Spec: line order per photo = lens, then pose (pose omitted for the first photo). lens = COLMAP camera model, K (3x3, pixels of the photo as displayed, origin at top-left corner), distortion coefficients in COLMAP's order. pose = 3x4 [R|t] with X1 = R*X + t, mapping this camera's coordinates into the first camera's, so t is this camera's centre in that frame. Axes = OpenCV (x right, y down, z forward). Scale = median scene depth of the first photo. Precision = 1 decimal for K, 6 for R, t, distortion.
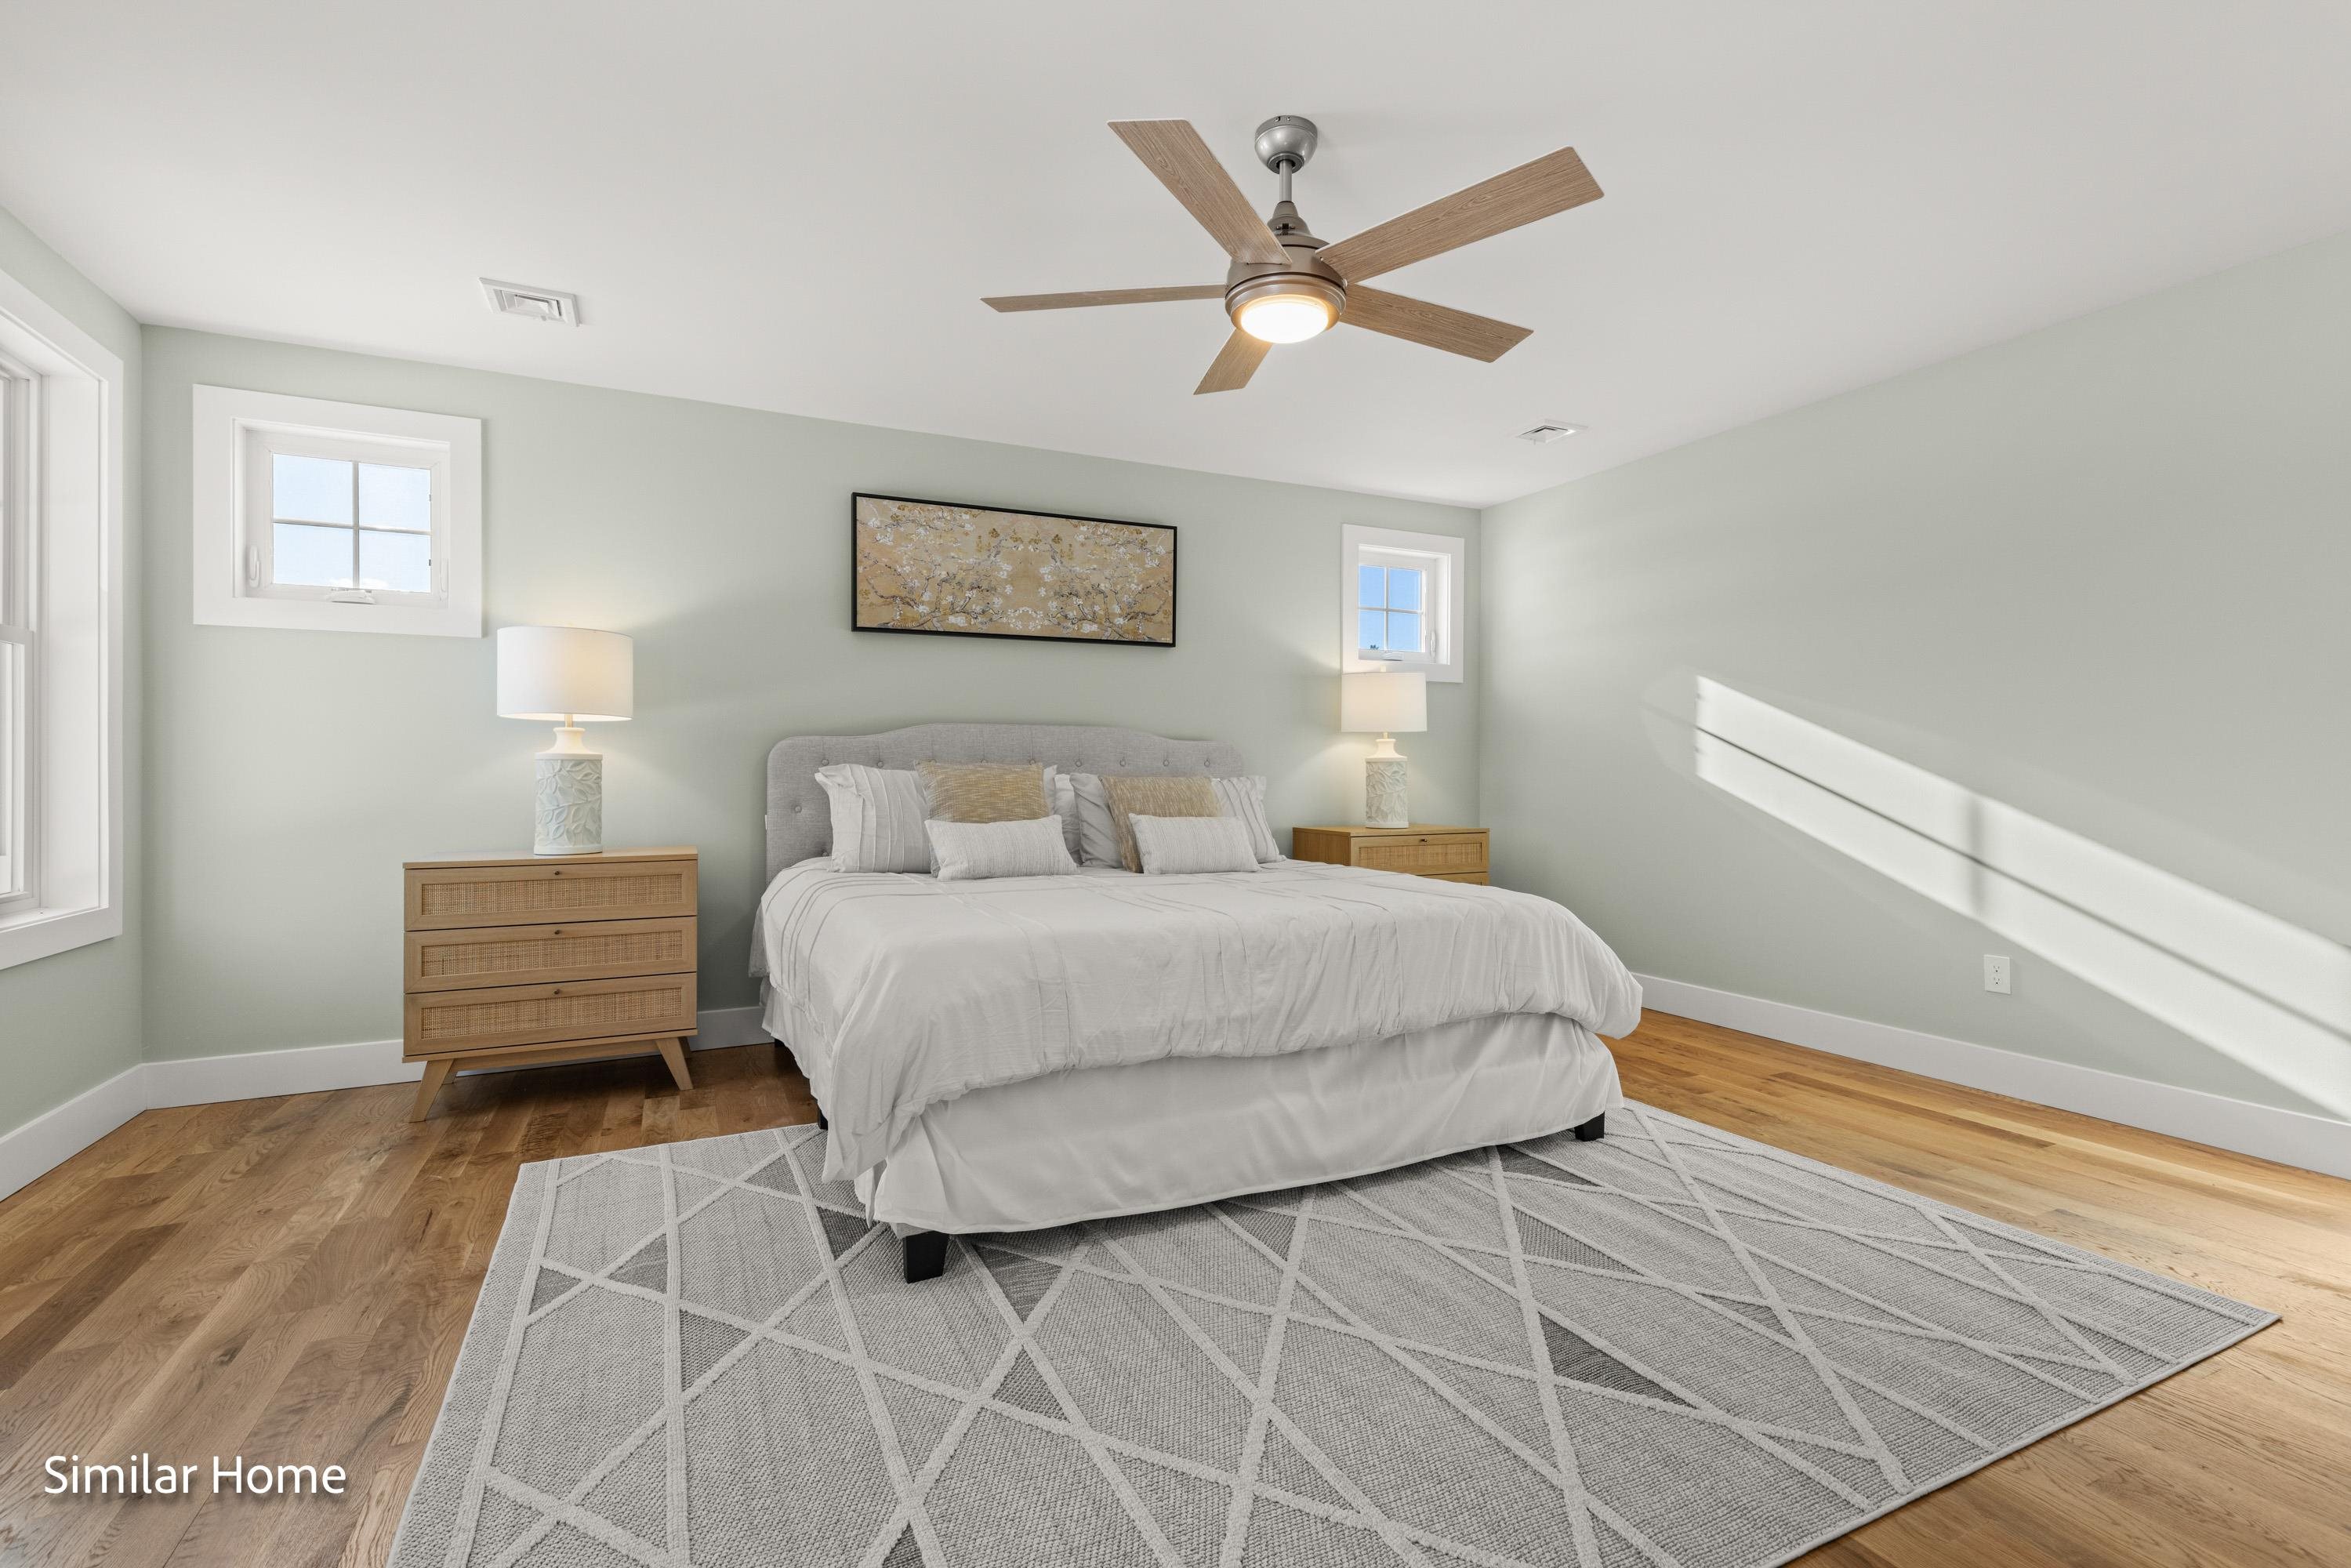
lens RADIAL K [[1079.1, 0, 1185.3], [0, 1079.1, 767.4], [0, 0, 1]] dist [0.010941, 0.000159]
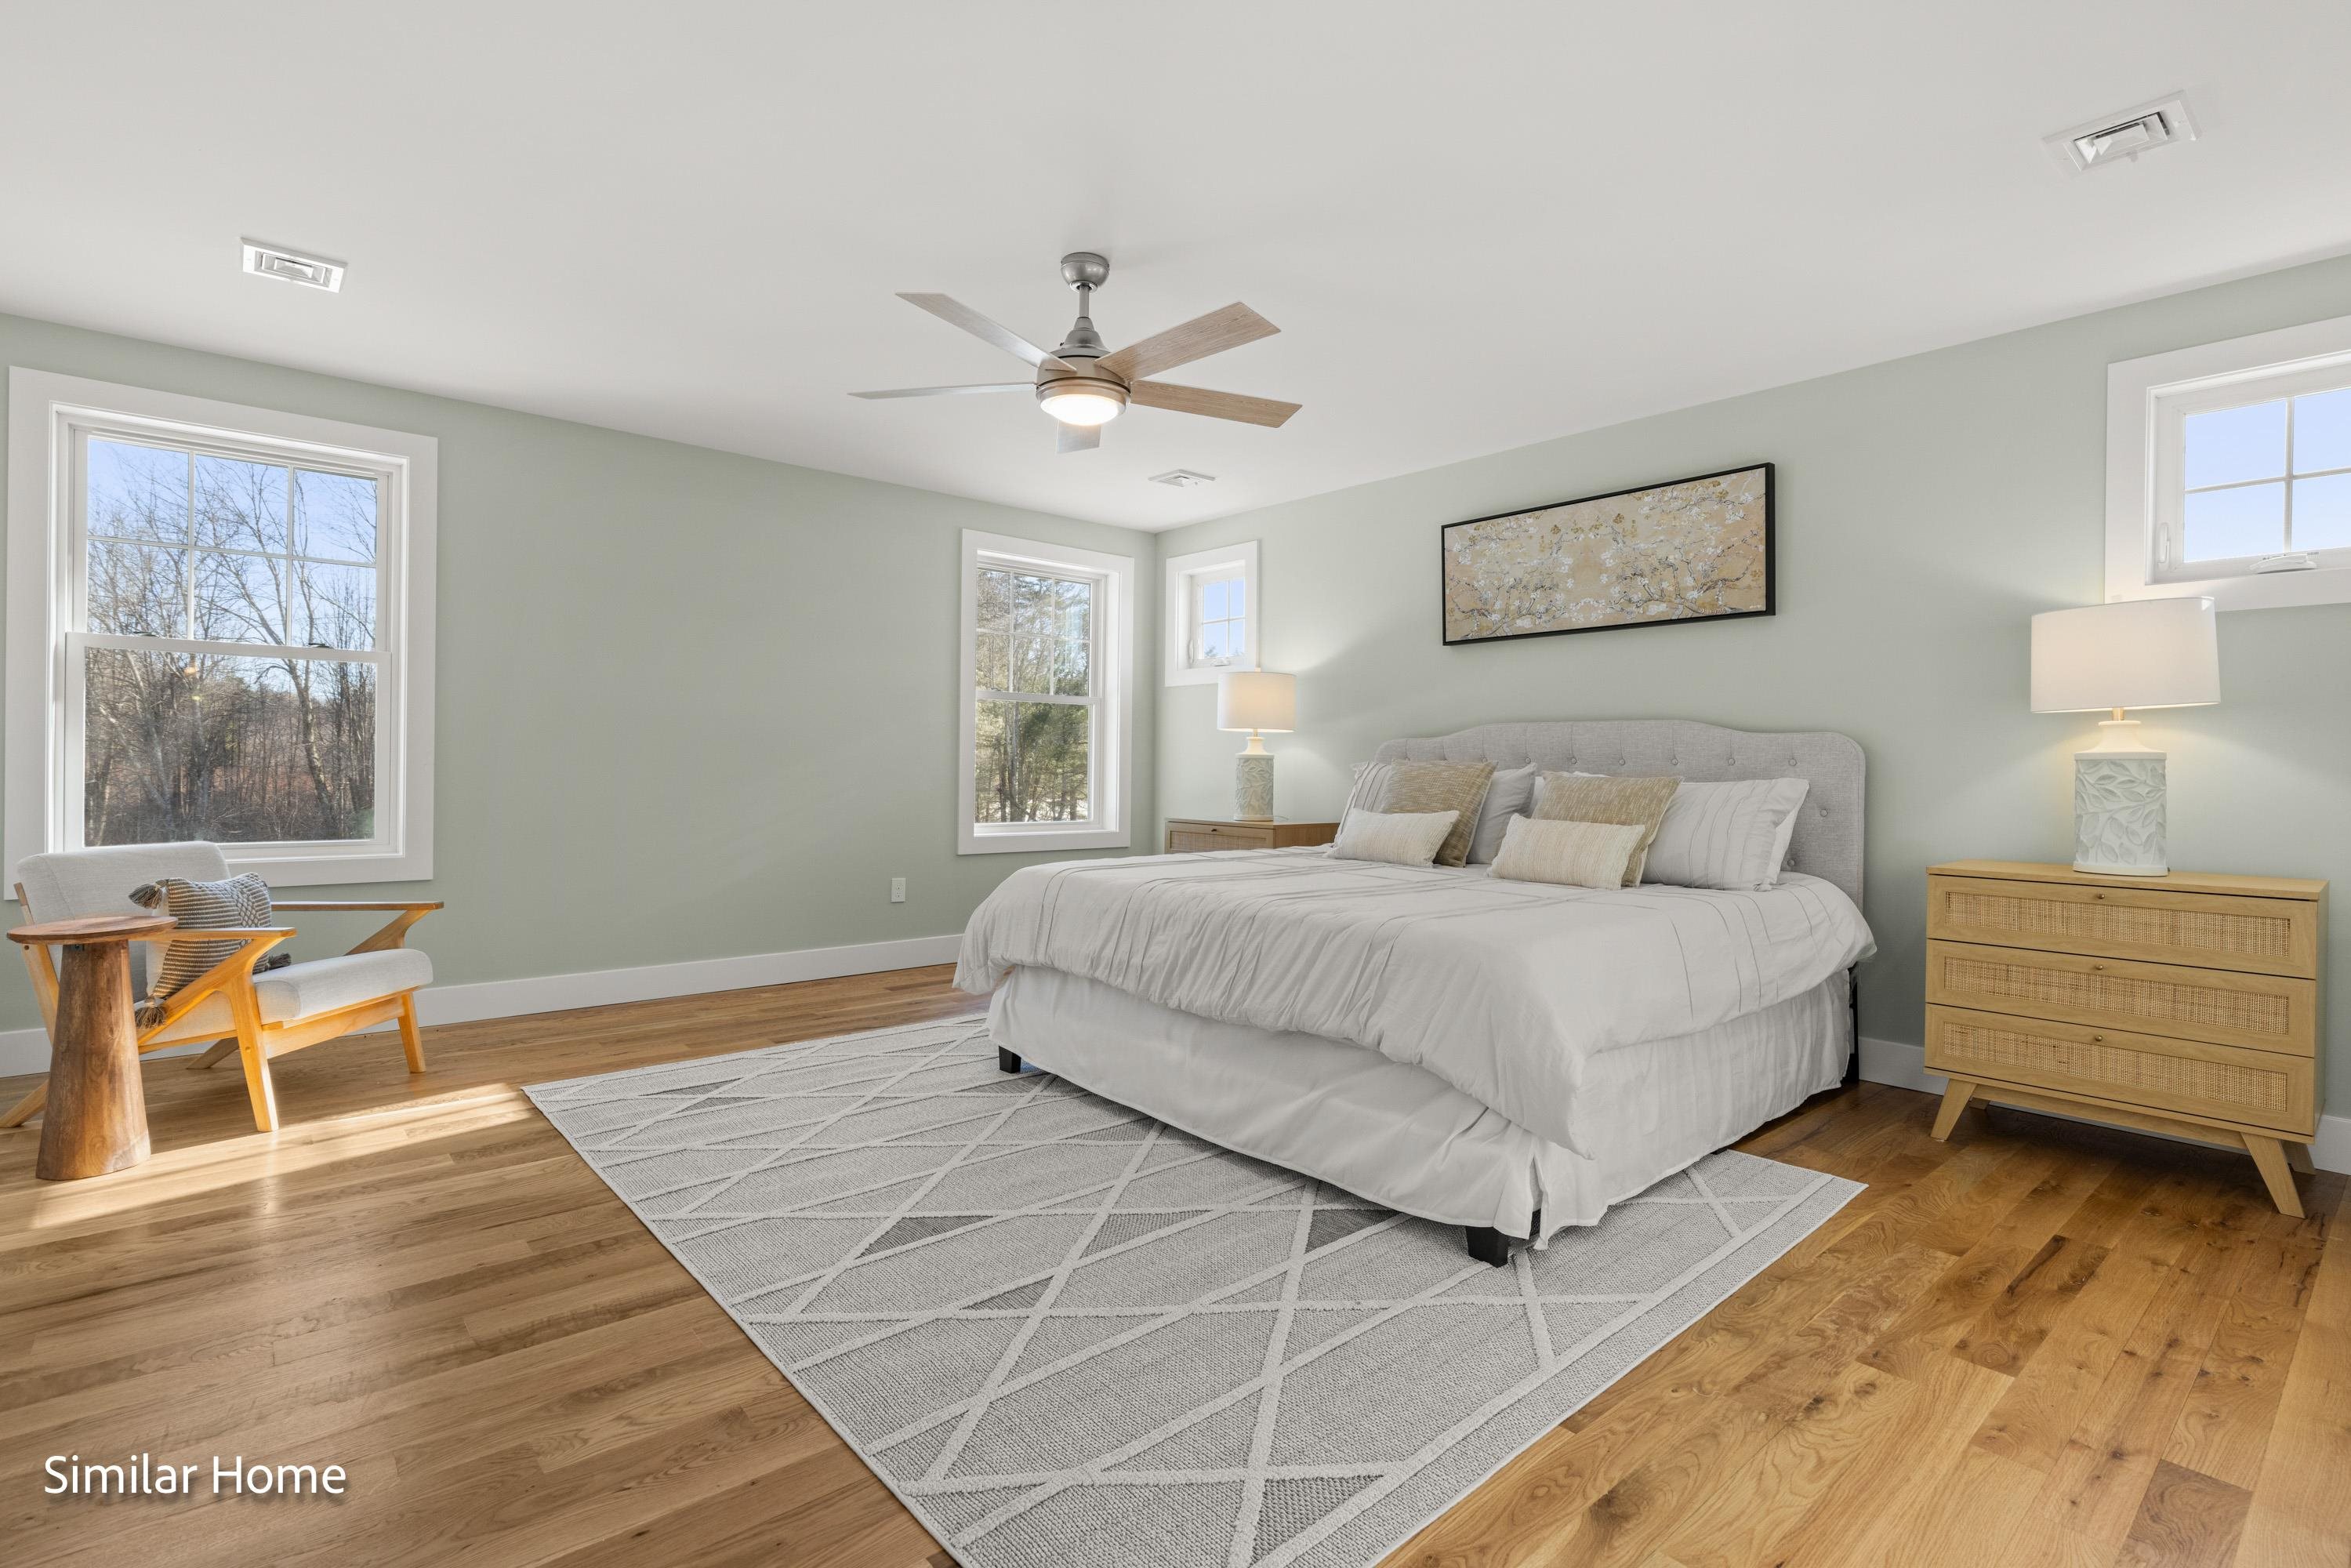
lens RADIAL K [[1098.4, 0, 1182.1], [0, 1098.4, 780.5], [0, 0, 1]] dist [-0.013069, -0.000144]
pose [[0.256722, 0.017771, -0.966322, 0.722929], [-0.005009, 0.999842, 0.017057, -0.001427], [0.966472, 0.000461, 0.256770, 0.413753]]
